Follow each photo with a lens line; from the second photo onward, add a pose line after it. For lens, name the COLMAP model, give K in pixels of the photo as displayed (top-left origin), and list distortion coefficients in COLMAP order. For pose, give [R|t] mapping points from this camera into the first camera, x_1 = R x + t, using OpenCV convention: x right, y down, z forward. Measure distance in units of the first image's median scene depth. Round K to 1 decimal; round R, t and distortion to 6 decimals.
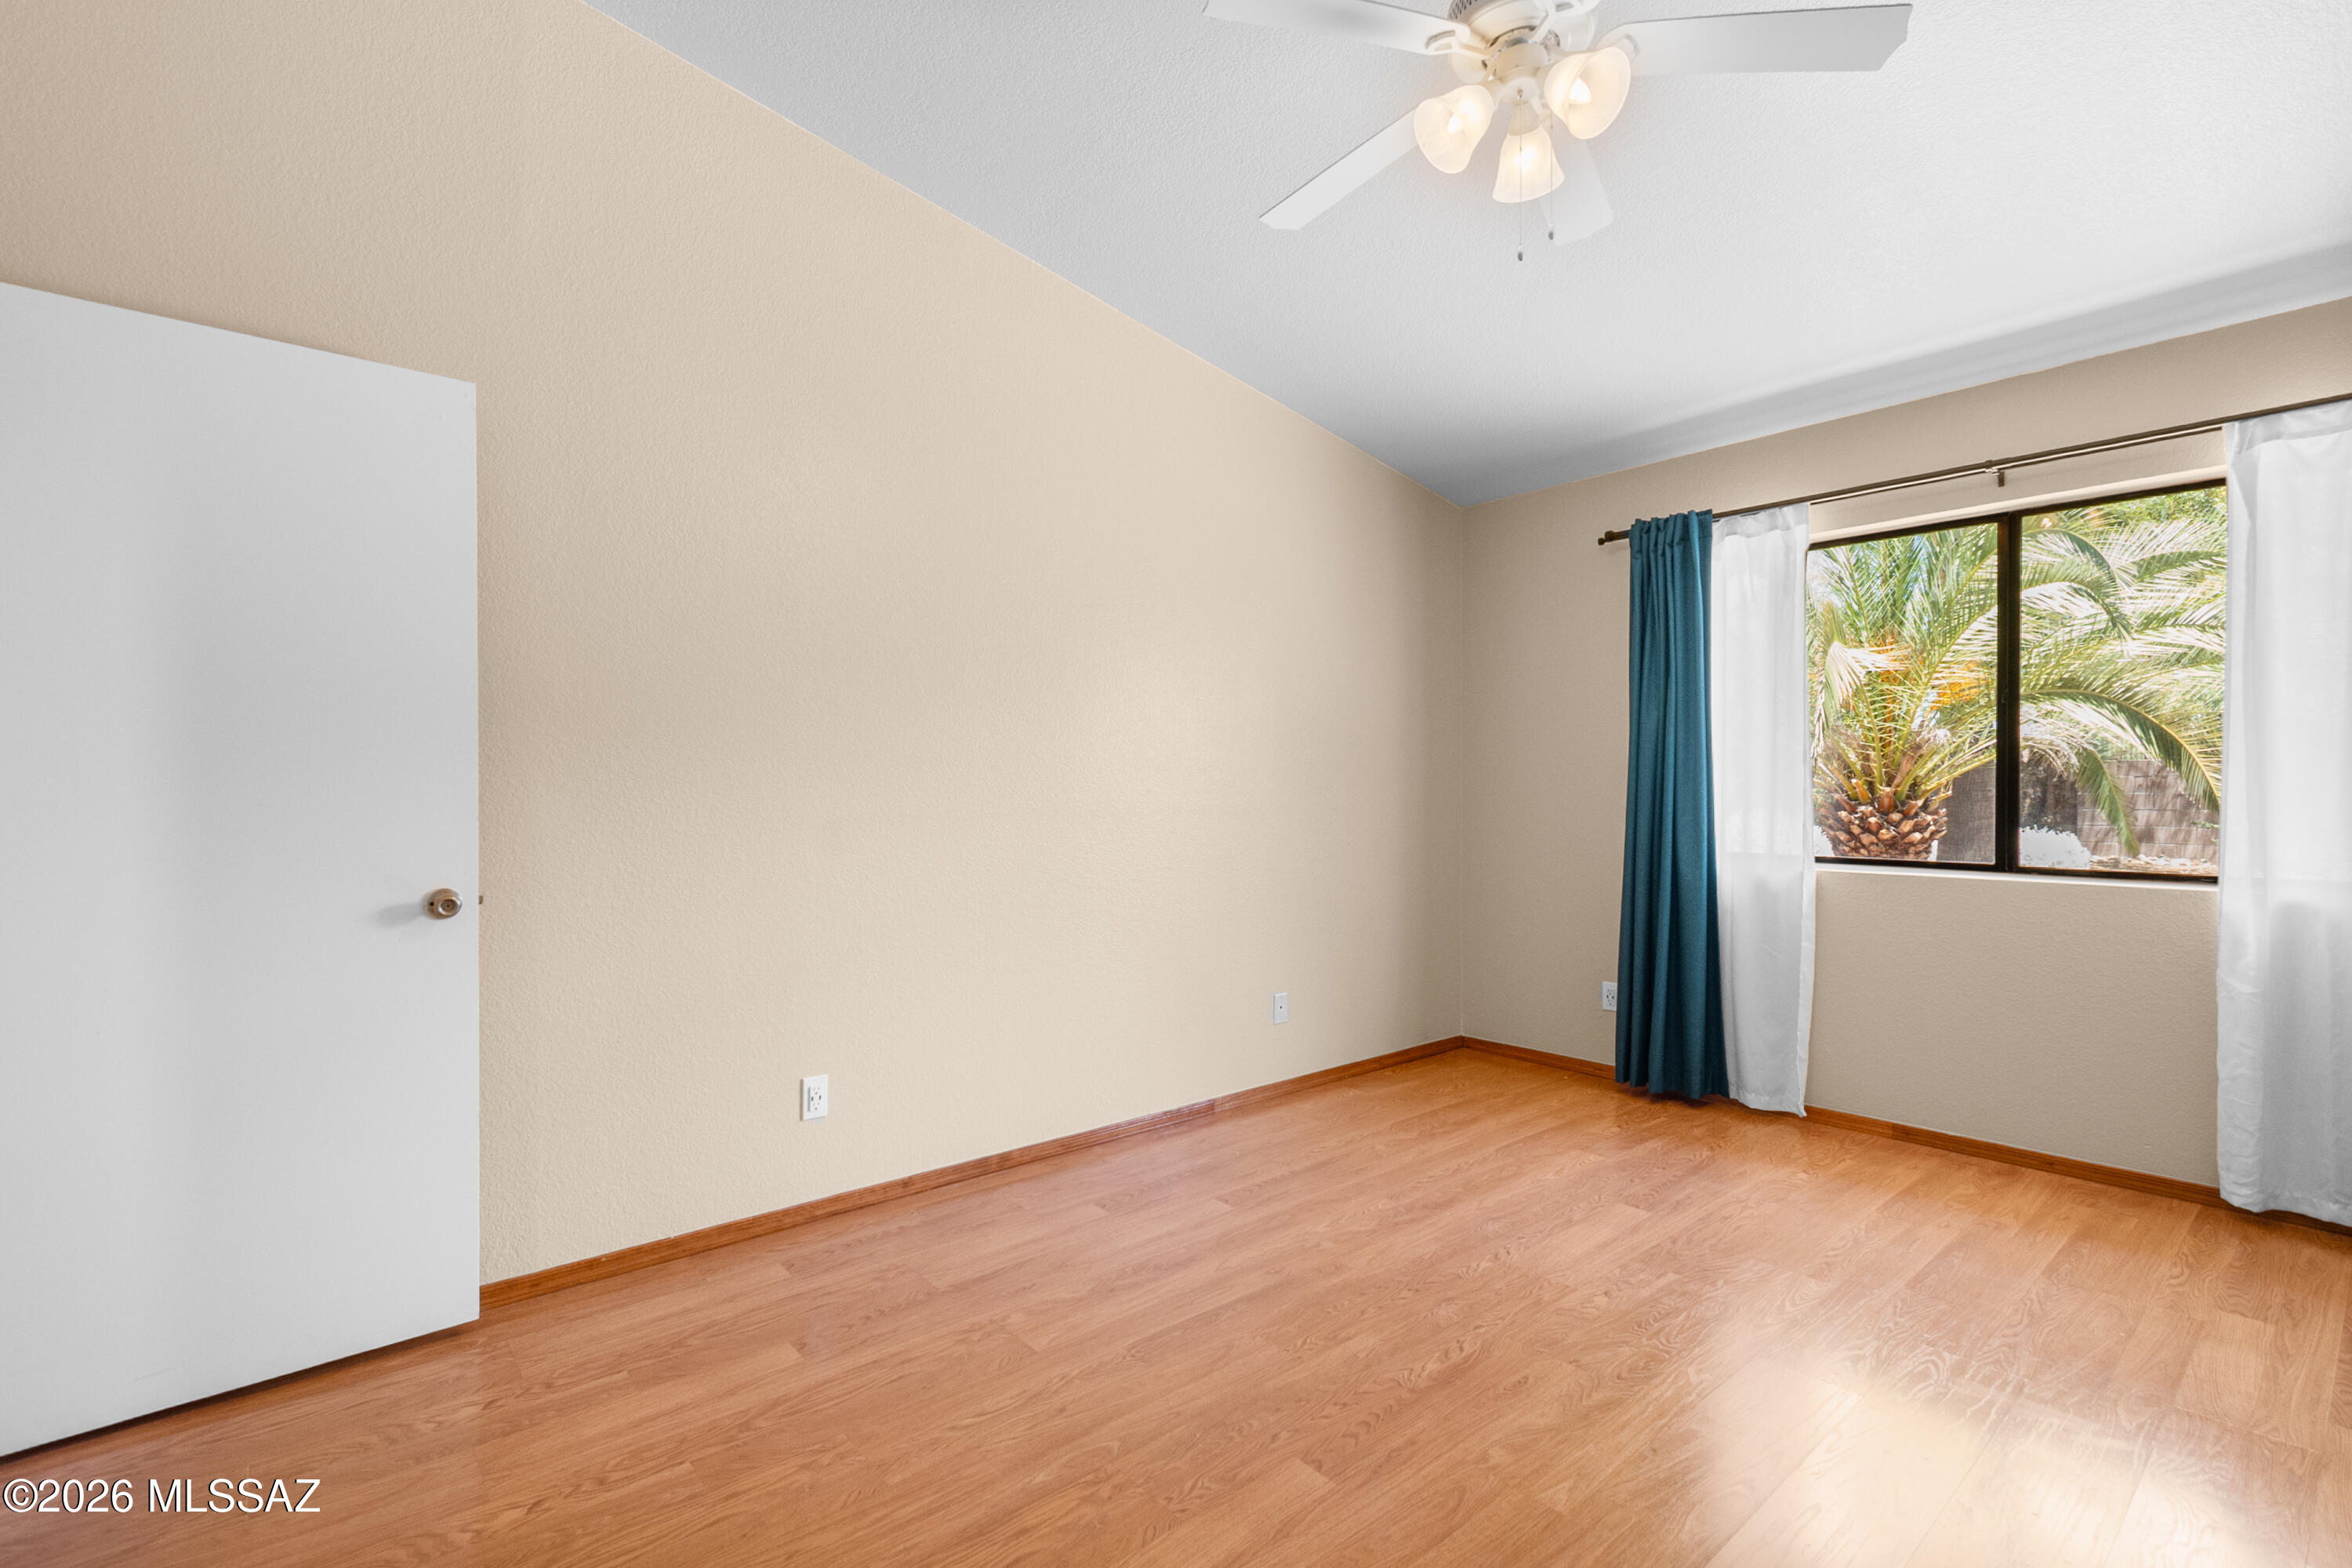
lens RADIAL K [[1055.8, 0, 1176.7], [0, 1055.8, 800.2], [0, 0, 1]] dist [0.008375, -0.004165]
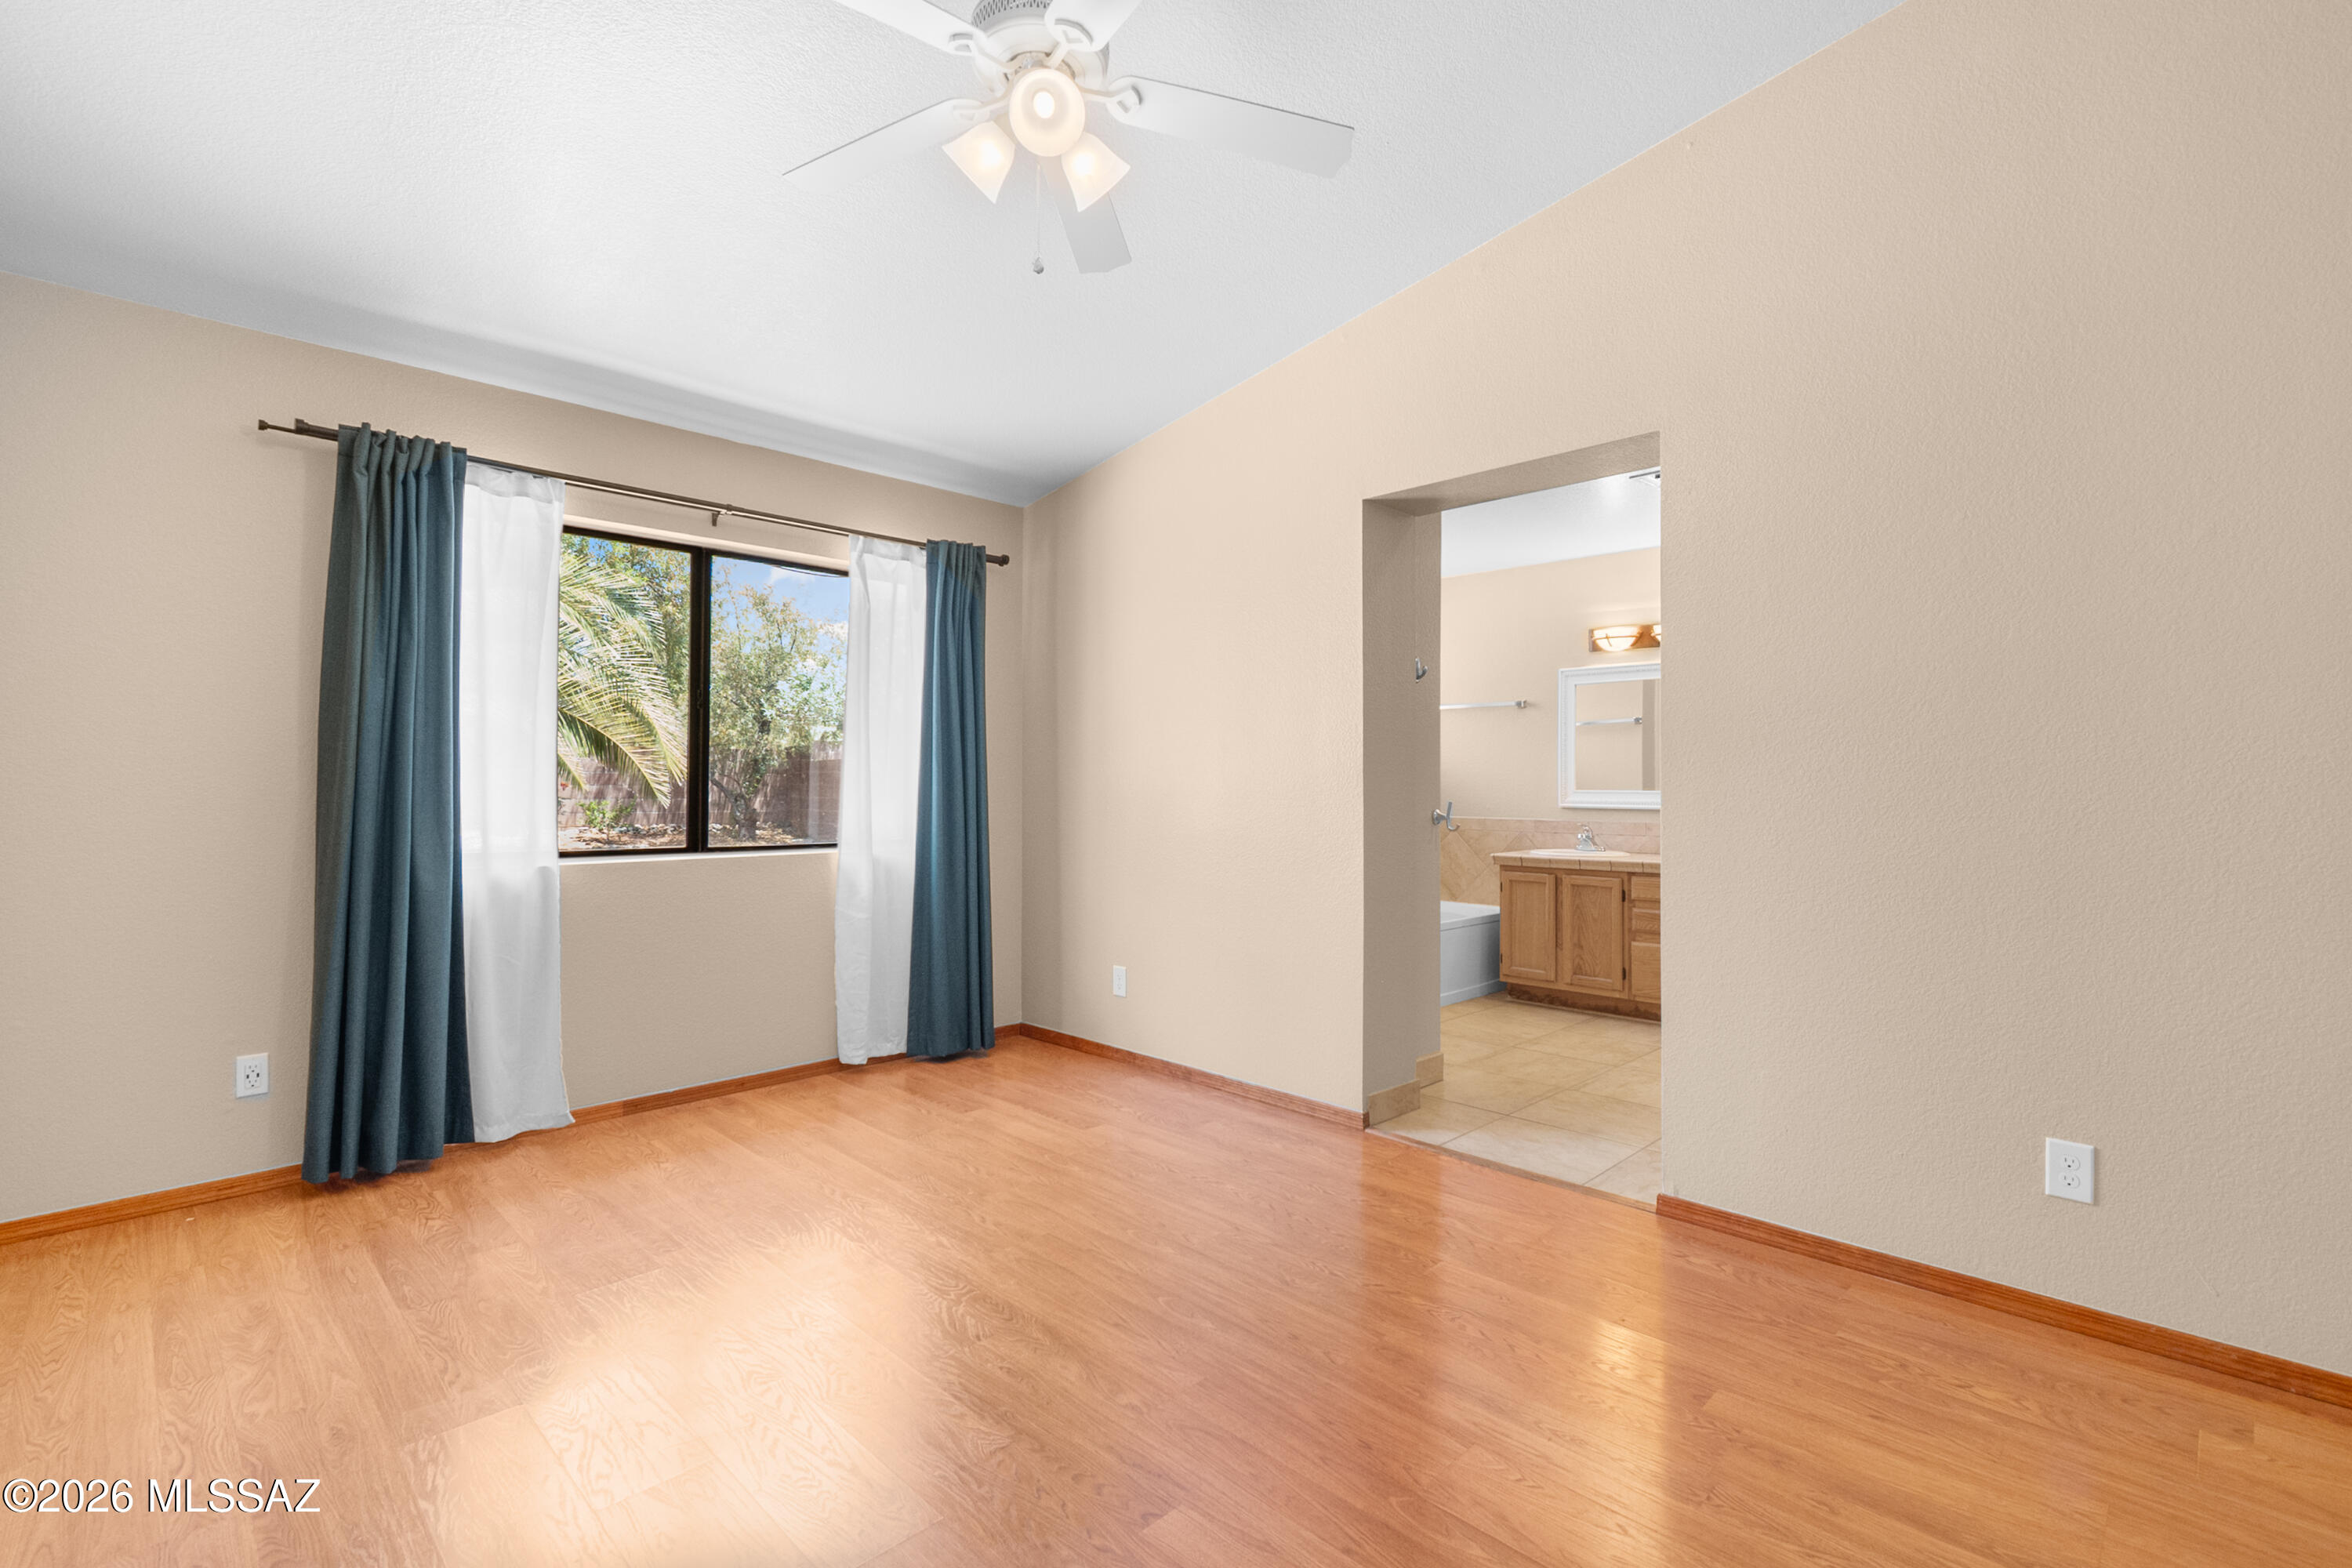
lens RADIAL K [[1055.8, 0, 1166.2], [0, 1055.8, 779.8], [0, 0, 1]] dist [0.008375, -0.004165]
pose [[-0.073262, 0.004782, 0.997301, -0.559849], [0.005456, 0.999975, -0.004394, -0.005681], [-0.997298, 0.005119, -0.073286, 0.745696]]
